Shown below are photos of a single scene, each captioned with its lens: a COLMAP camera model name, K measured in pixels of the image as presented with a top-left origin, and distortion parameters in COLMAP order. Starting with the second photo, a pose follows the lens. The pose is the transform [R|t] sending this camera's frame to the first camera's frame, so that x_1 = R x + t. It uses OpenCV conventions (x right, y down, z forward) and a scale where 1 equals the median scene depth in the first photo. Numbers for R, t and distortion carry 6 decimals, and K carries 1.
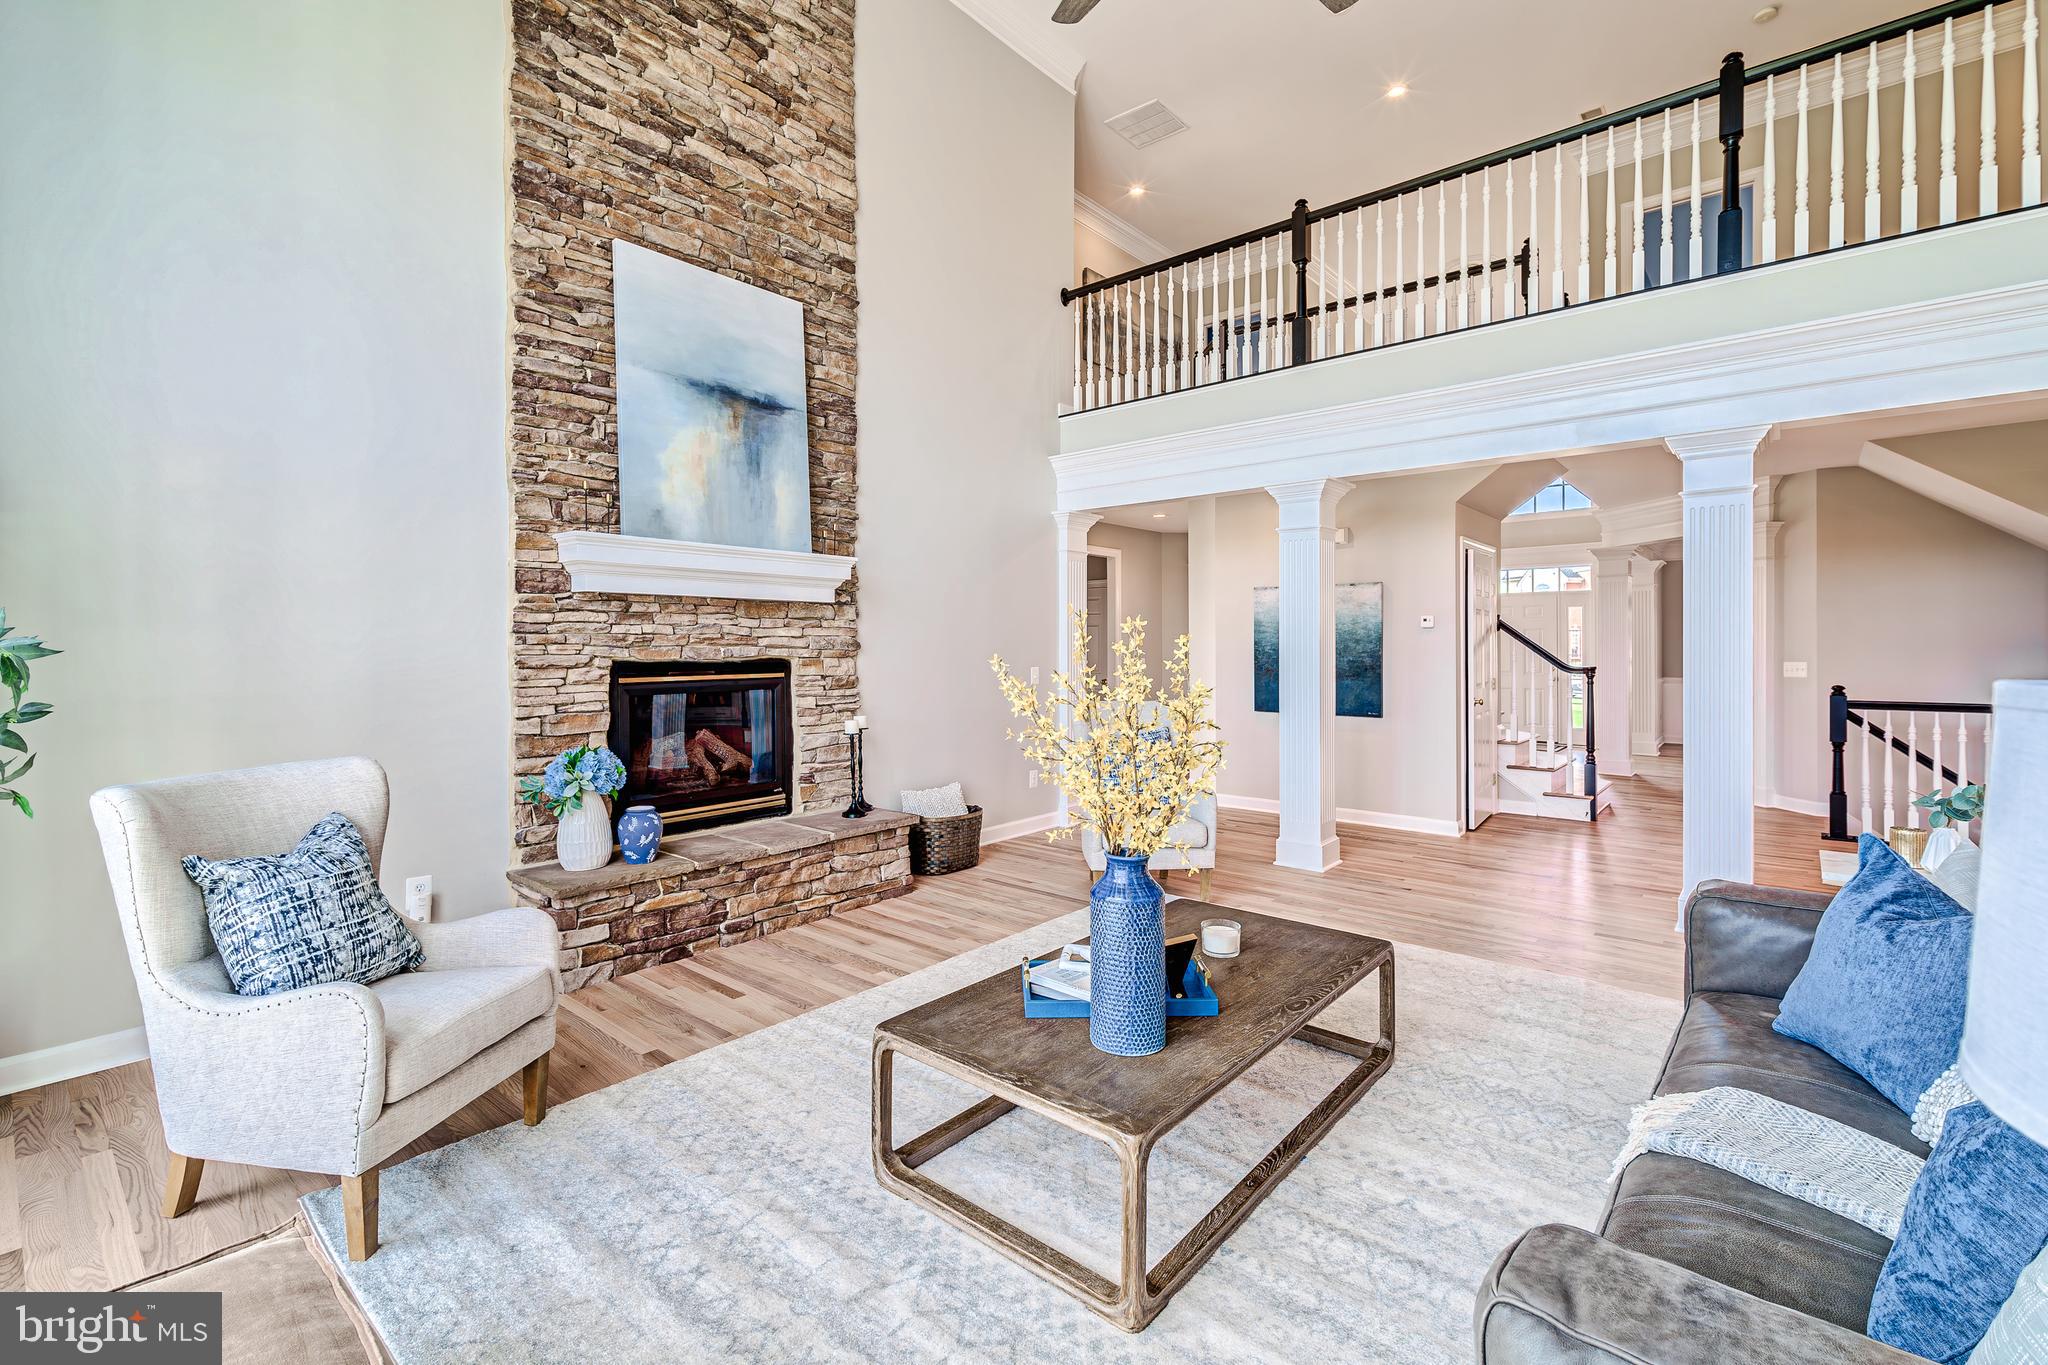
lens RADIAL K [[897.9, 0, 1002.9], [0, 897.9, 648.9], [0, 0, 1]] dist [0.002367, 0.000061]
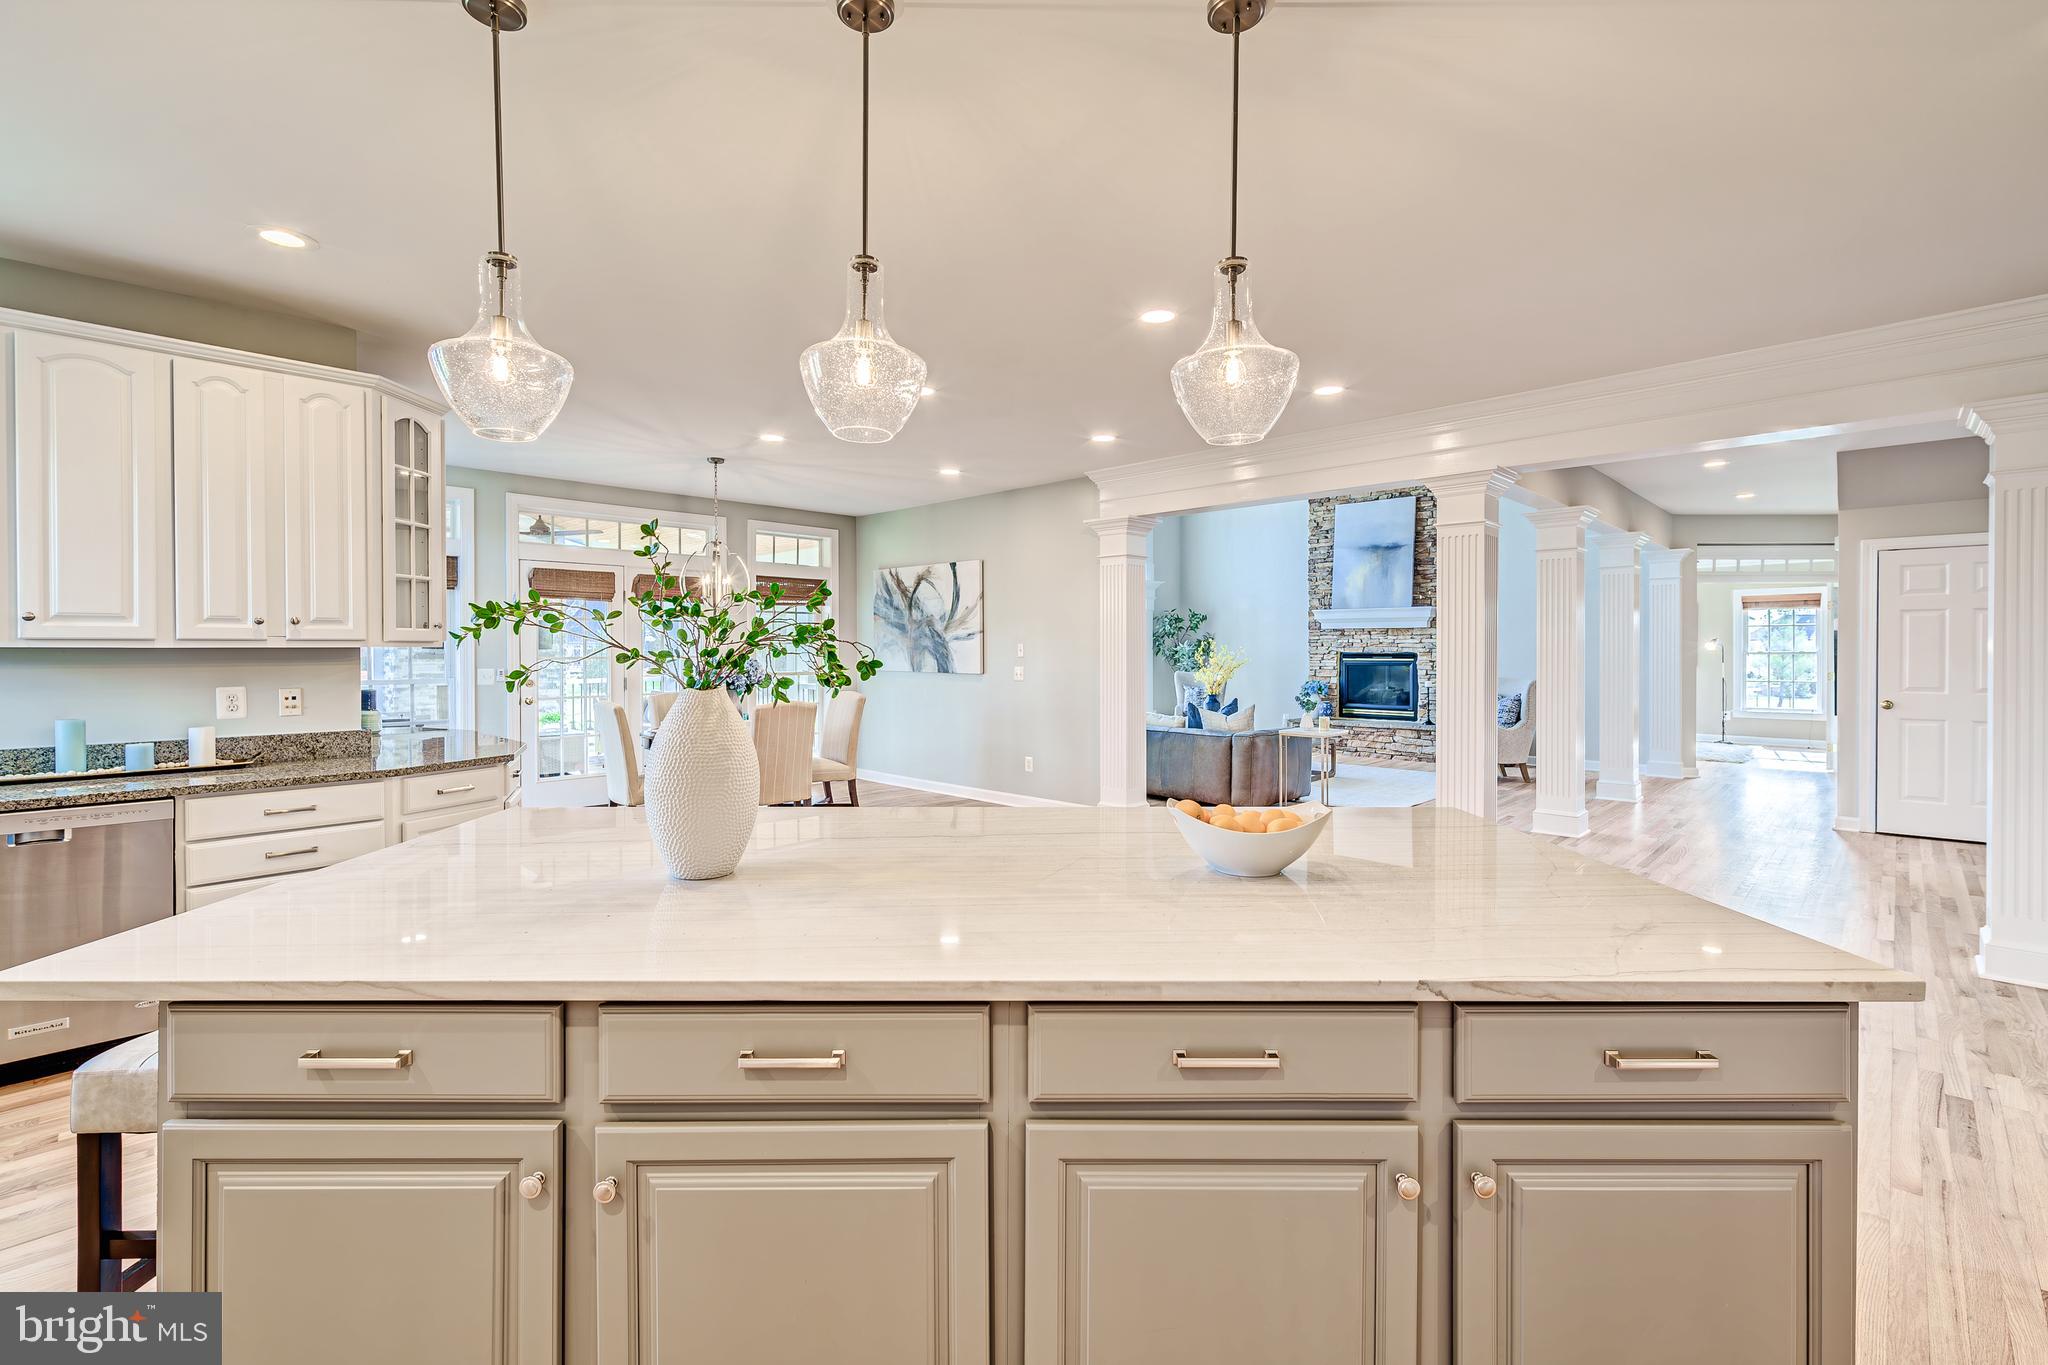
lens RADIAL K [[875.6, 0, 1004.5], [0, 875.6, 655.5], [0, 0, 1]] dist [0.000407, 0.000786]
pose [[-0.079132, 0.009089, -0.996823, 2.204256], [-0.002793, 0.999952, 0.009339, 0.000692], [0.996860, 0.003523, -0.079103, 0.150120]]
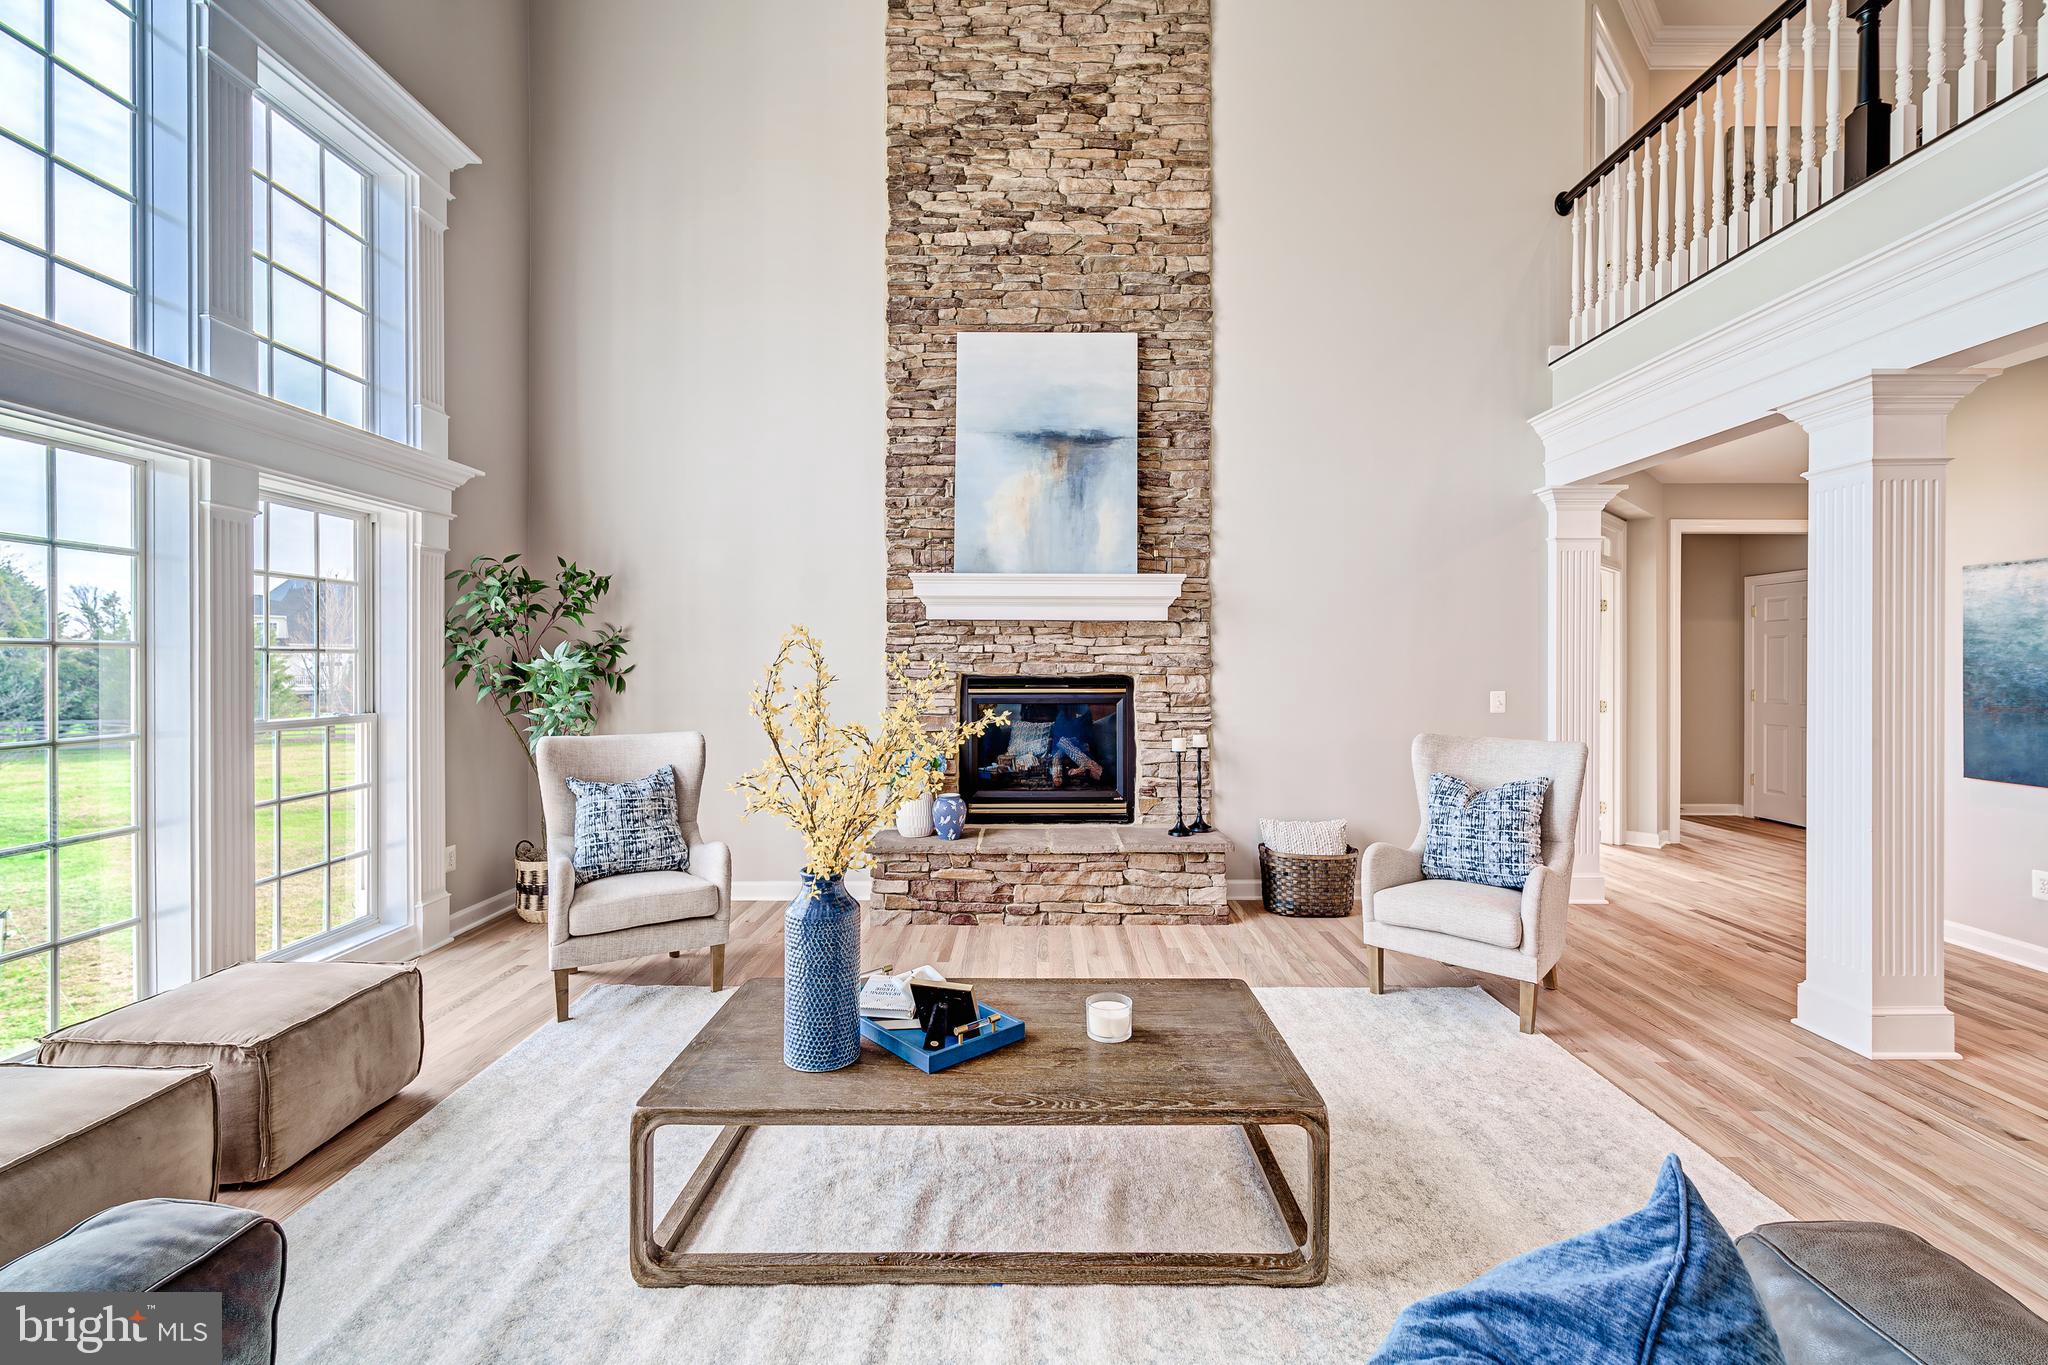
lens RADIAL K [[875.6, 0, 1033.0], [0, 875.6, 667.5], [0, 0, 1]] dist [0.000407, 0.000786]
pose [[0.656245, 0.007267, -0.754513, 0.493677], [-0.006207, 0.999972, 0.004233, -0.001863], [0.754522, 0.001905, 0.656272, 0.260547]]
